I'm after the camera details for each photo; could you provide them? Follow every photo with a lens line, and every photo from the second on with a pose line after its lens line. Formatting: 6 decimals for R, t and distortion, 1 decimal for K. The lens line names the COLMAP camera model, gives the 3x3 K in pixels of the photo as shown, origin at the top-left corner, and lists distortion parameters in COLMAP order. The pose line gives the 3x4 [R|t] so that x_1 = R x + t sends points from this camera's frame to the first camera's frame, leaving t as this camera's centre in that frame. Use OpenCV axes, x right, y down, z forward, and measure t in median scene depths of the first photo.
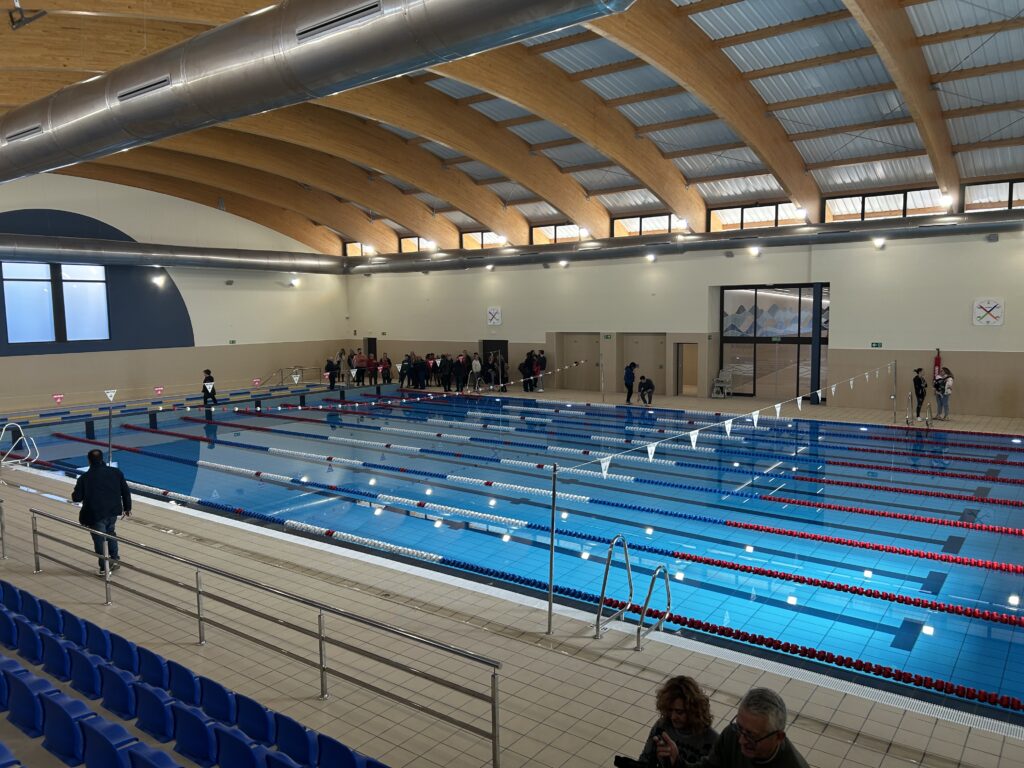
lens RADIAL K [[776.9, 0, 512.5], [0, 776.9, 390.7], [0, 0, 1]] dist [0.064792, -0.058268]
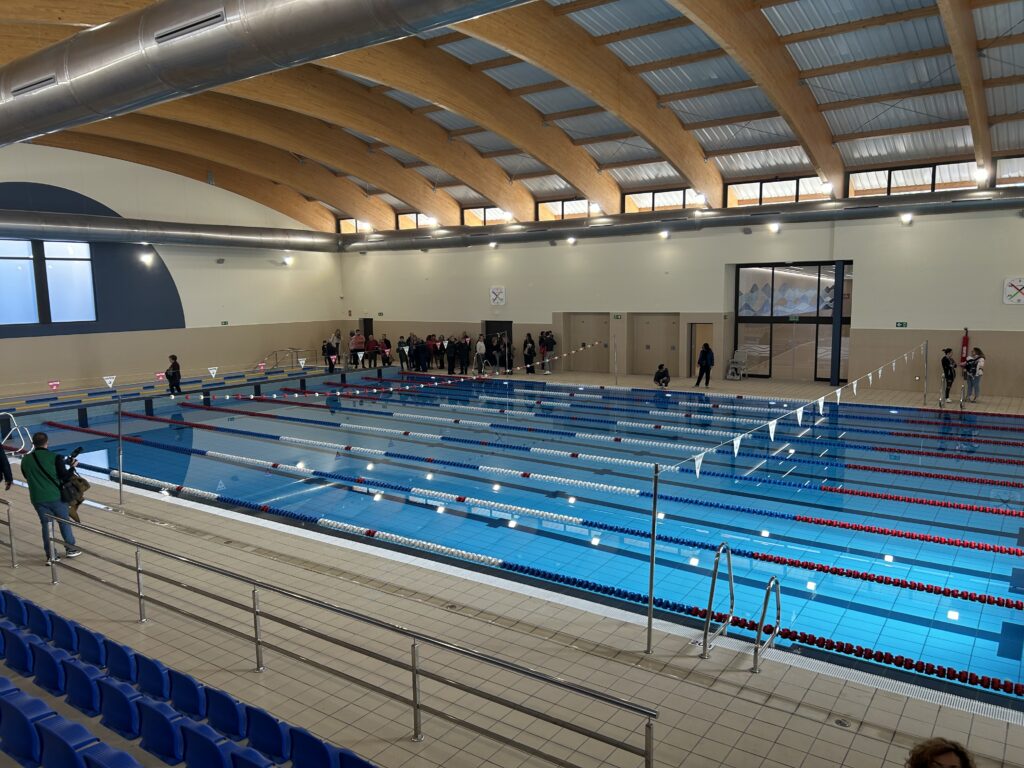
lens RADIAL K [[776.9, 0, 513.1], [0, 776.9, 394.0], [0, 0, 1]] dist [0.064792, -0.058268]
pose [[0.999579, -0.005339, 0.028525, -0.042771], [0.004470, 0.999527, 0.030420, -0.004026], [-0.028674, -0.030280, 0.999130, 0.038664]]
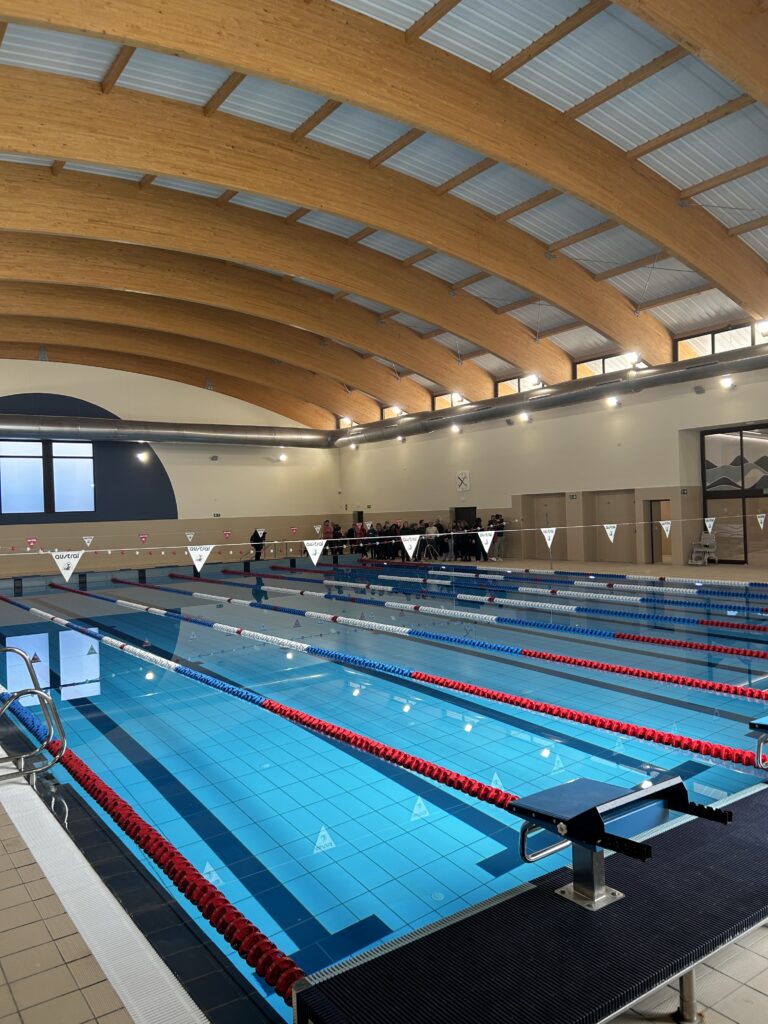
lens RADIAL K [[776.9, 0, 393.8], [0, 776.9, 513.6], [0, 0, 1]] dist [0.064792, -0.058268]
pose [[0.952358, -0.017660, -0.304472, 0.232818], [-0.012894, 0.995098, -0.098046, 0.043527], [0.304711, 0.097301, 0.947462, 0.136750]]
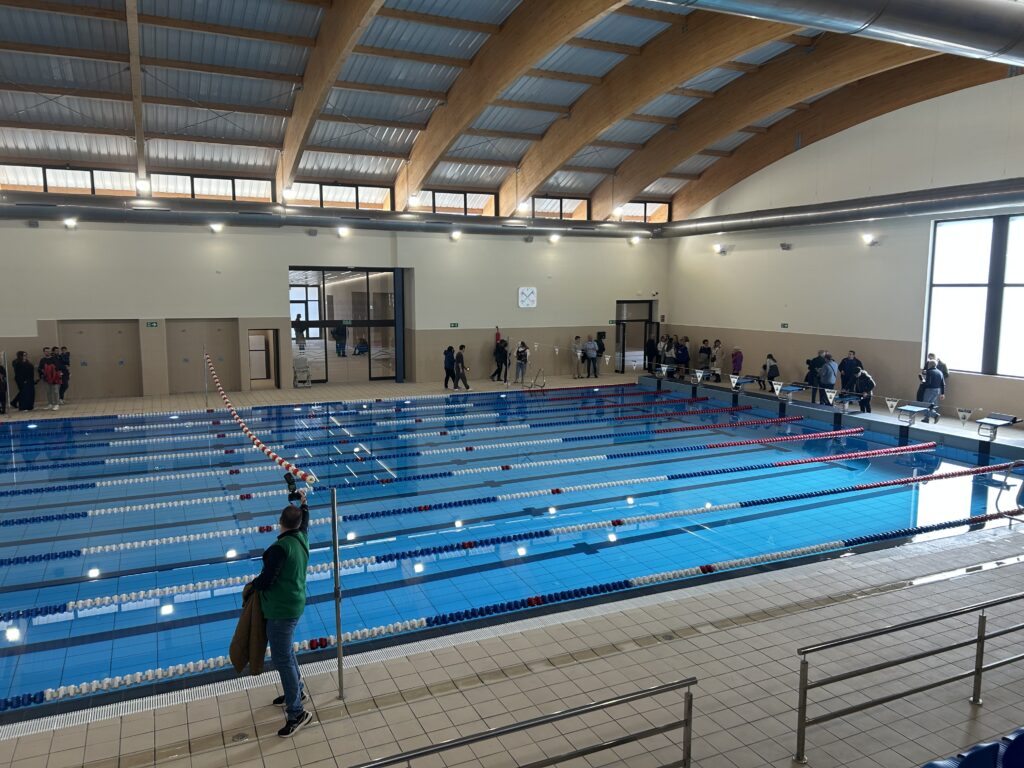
lens RADIAL K [[776.9, 0, 522.1], [0, 776.9, 374.8], [0, 0, 1]] dist [0.064792, -0.058268]
pose [[0.459735, -0.085034, 0.883976, -0.475270], [0.086528, 0.994958, 0.050709, -0.032755], [-0.883831, 0.053175, 0.464774, 0.374254]]
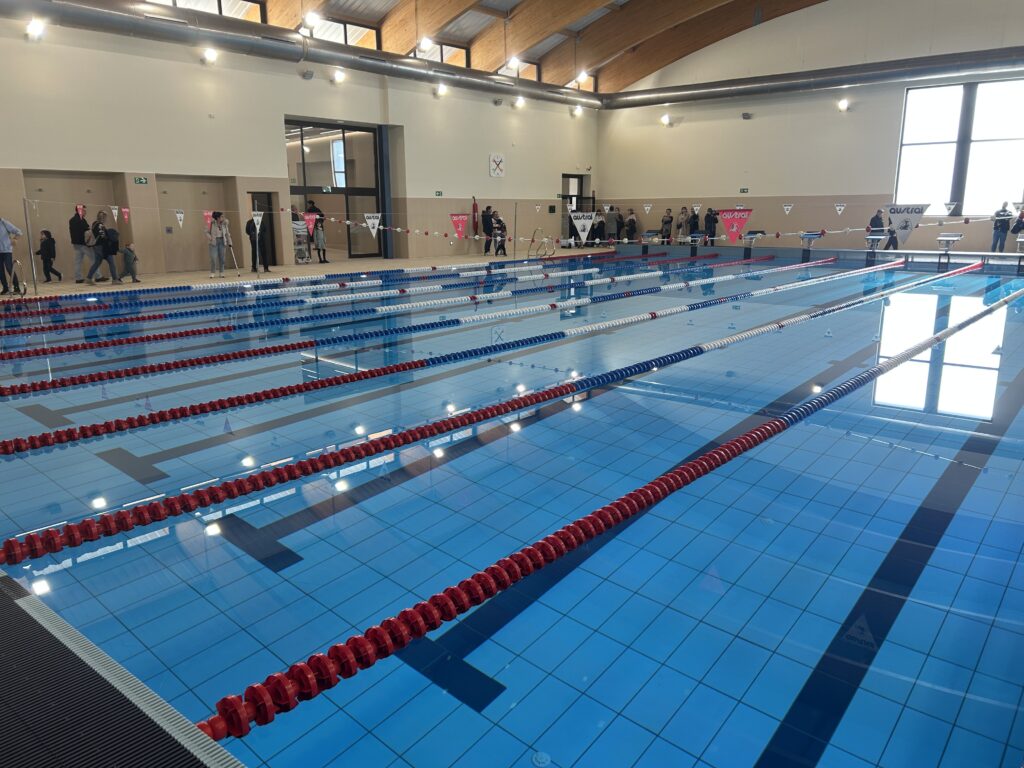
lens RADIAL K [[776.9, 0, 522.0], [0, 776.9, 378.2], [0, 0, 1]] dist [0.064792, -0.058268]
pose [[0.040604, -0.201433, 0.978660, -0.576973], [0.111456, 0.974268, 0.195905, -0.008812], [-0.992940, 0.101123, 0.062010, 0.813608]]
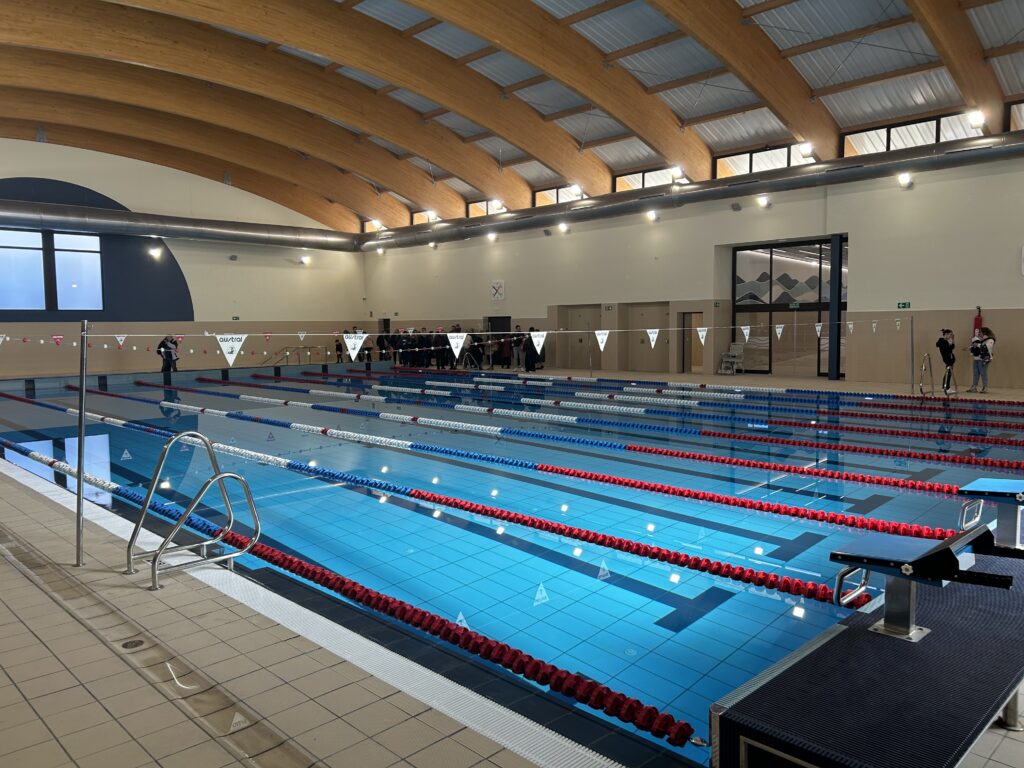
lens RADIAL K [[776.9, 0, 506.5], [0, 776.9, 377.1], [0, 0, 1]] dist [0.064792, -0.058268]
pose [[0.987753, 0.014140, -0.155381, 0.173025], [-0.019951, 0.999156, -0.035900, 0.052666], [0.154742, 0.038561, 0.987202, 0.118626]]
